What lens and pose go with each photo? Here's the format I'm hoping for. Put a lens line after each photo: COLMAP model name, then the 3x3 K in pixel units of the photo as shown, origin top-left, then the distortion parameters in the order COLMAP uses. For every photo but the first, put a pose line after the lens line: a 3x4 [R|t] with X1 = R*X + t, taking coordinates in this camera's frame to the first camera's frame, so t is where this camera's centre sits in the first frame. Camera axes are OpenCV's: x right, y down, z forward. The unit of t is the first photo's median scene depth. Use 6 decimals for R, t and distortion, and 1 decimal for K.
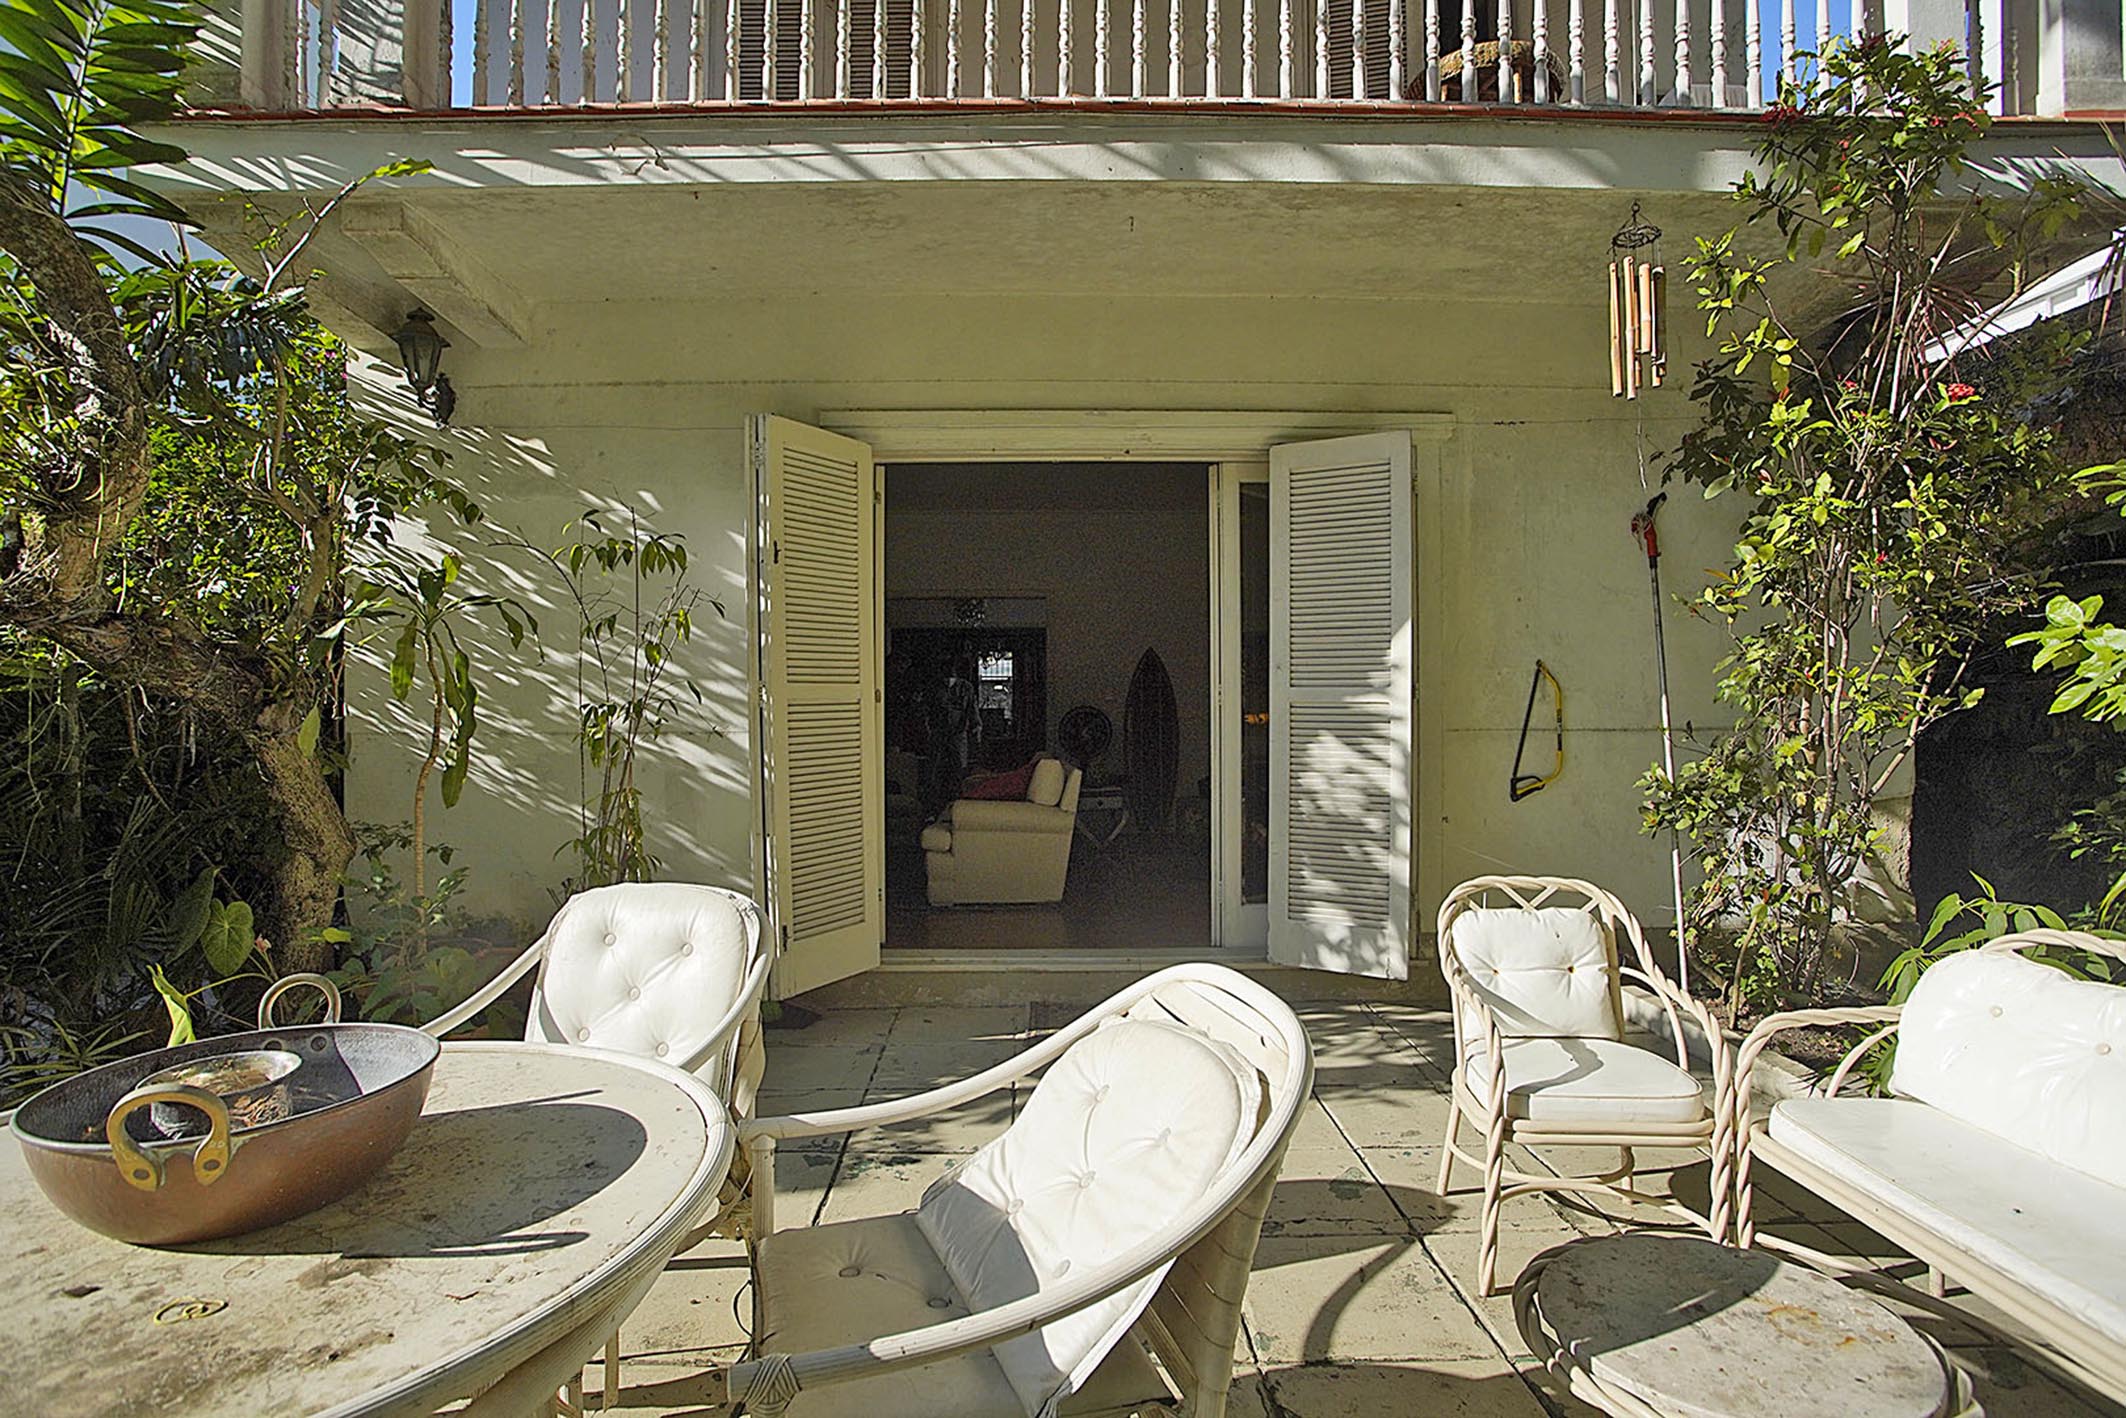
lens RADIAL K [[1063.6, 0, 1052.1], [0, 1063.6, 722.1], [0, 0, 1]] dist [-0.081154, 0.039625]
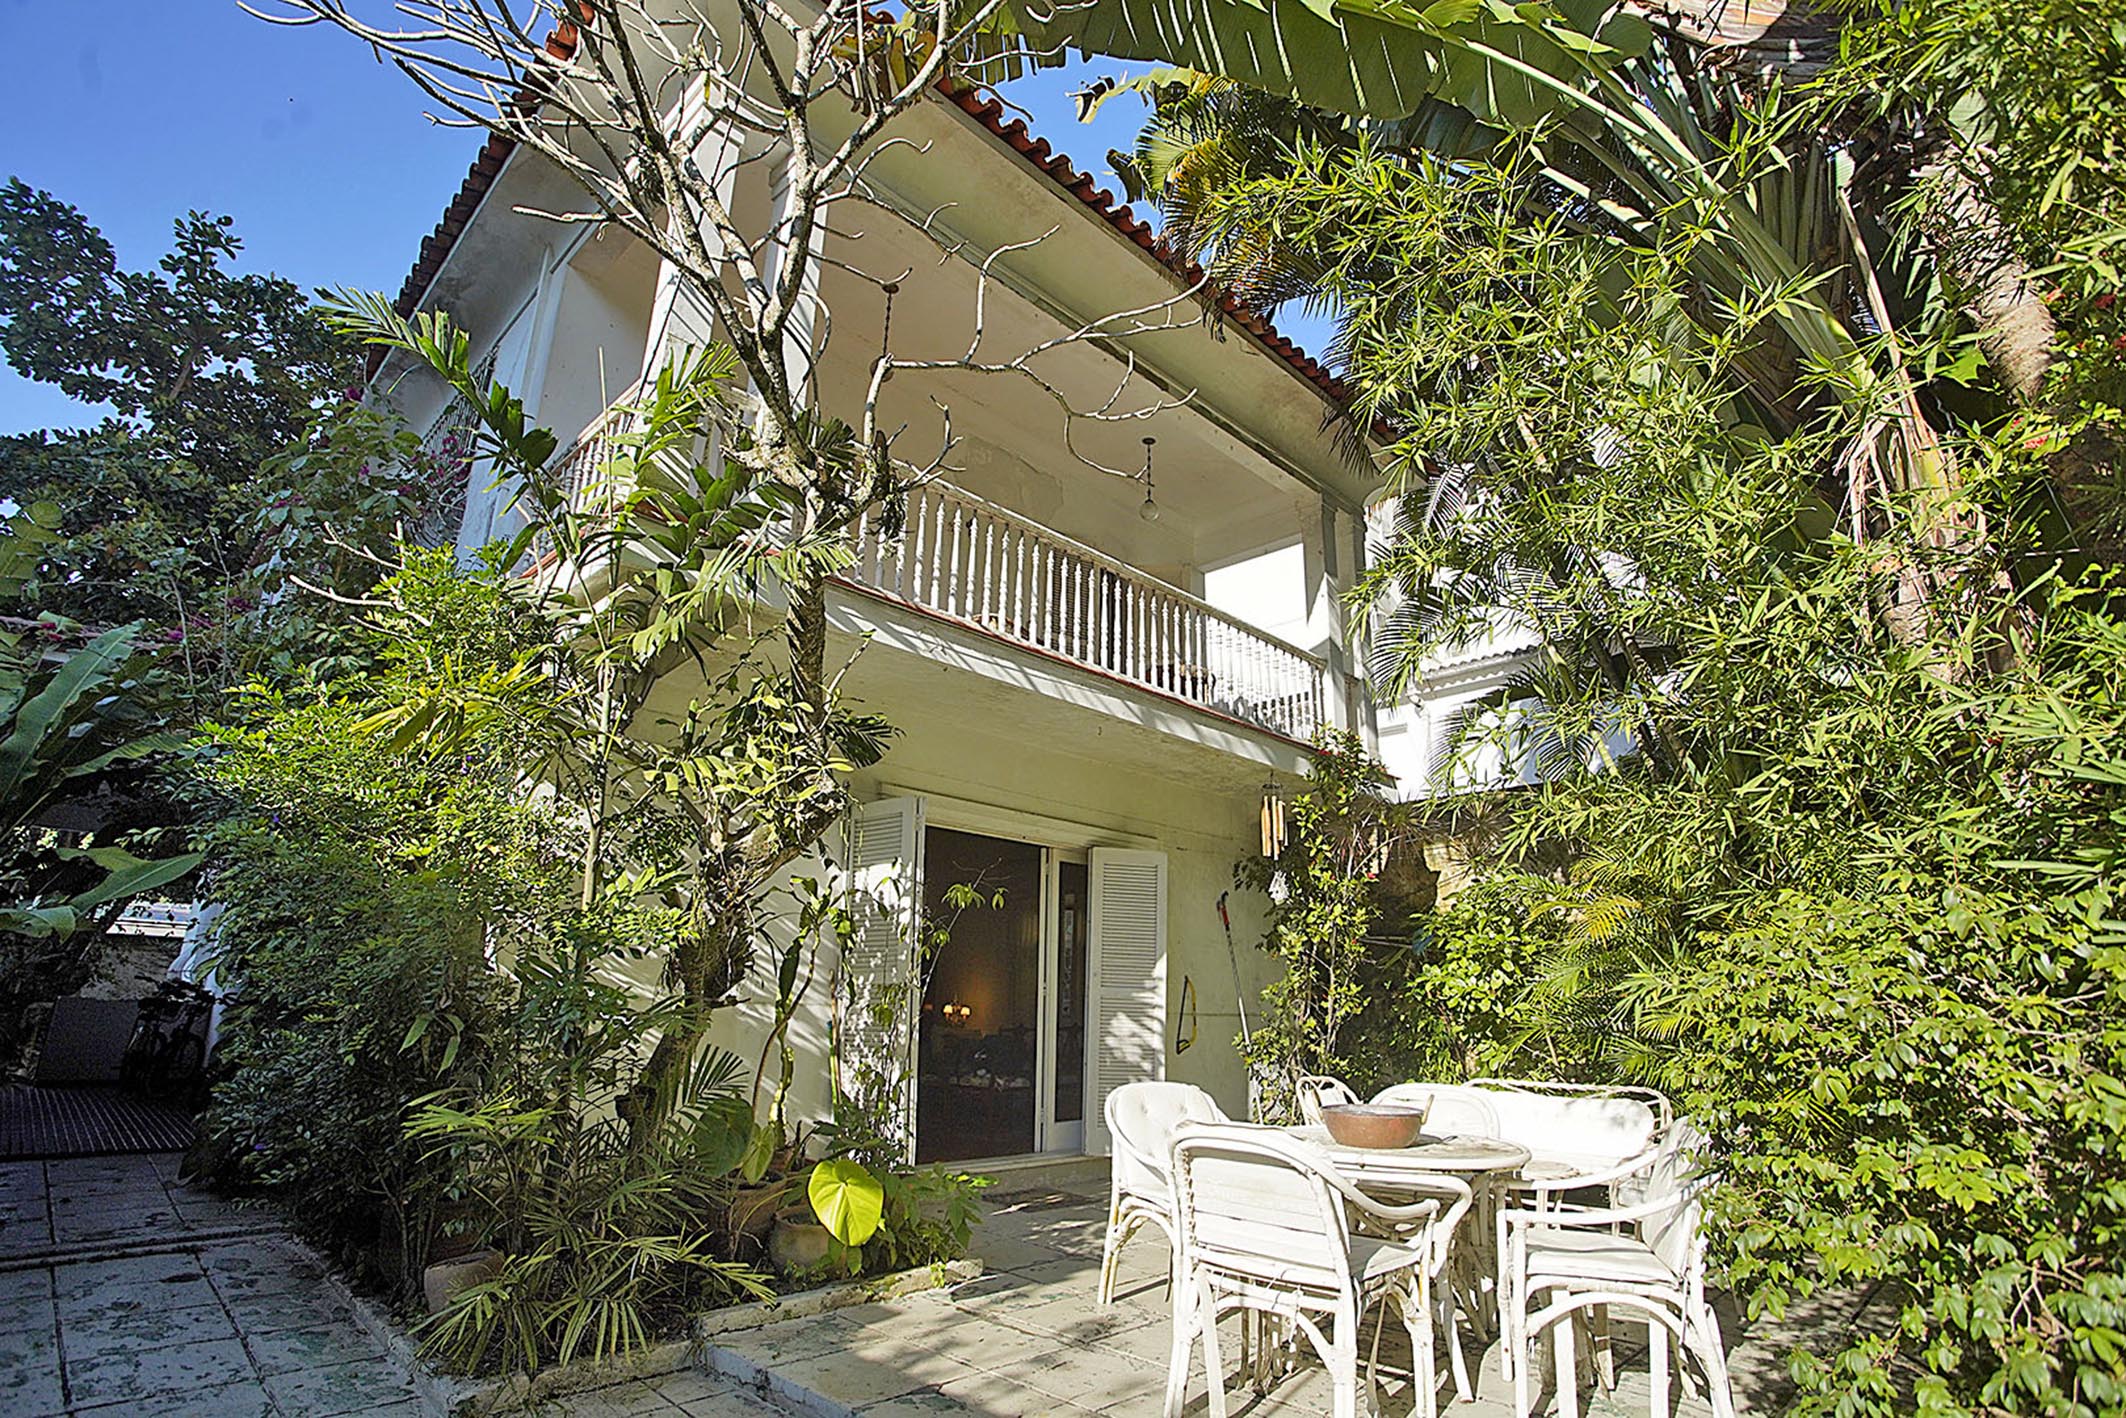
lens RADIAL K [[1063.6, 0, 1052.1], [0, 1063.6, 722.1], [0, 0, 1]] dist [-0.081154, 0.039625]
pose [[0.705893, 0.203496, 0.678457, -1.140768], [-0.020717, 0.963364, -0.267395, 0.016158], [-0.708015, 0.174697, 0.684248, -0.216521]]
